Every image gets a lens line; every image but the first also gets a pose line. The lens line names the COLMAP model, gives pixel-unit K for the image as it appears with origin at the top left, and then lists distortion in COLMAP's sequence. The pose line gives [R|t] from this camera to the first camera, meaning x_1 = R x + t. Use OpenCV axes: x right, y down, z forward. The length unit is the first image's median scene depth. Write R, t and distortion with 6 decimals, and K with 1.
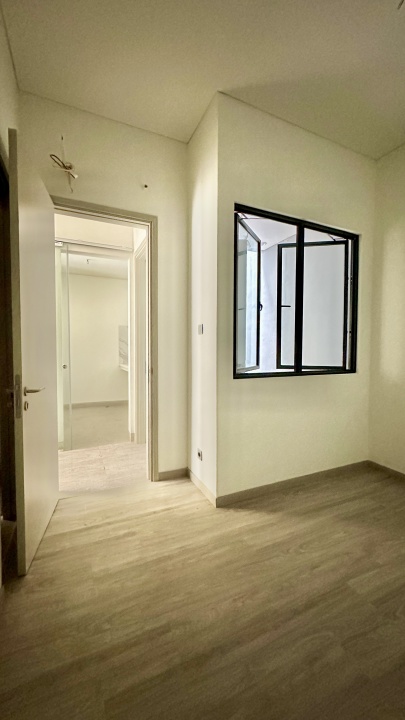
lens RADIAL K [[288.2, 0, 202.5], [0, 288.2, 360.0], [0, 0, 1]] dist [-0.001189, 0.000034]
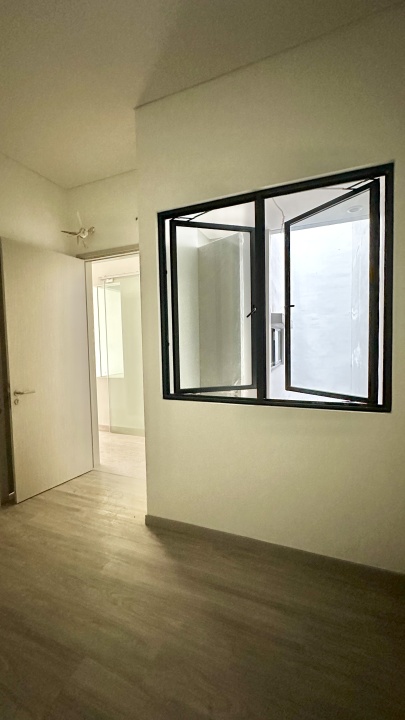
lens RADIAL K [[288.2, 0, 202.5], [0, 288.2, 360.0], [0, 0, 1]] dist [-0.001189, 0.000034]
pose [[0.680806, 0.024221, -0.732063, 0.916577], [-0.009300, 0.999658, 0.024426, -0.090659], [0.732404, -0.009822, 0.680799, 0.466895]]
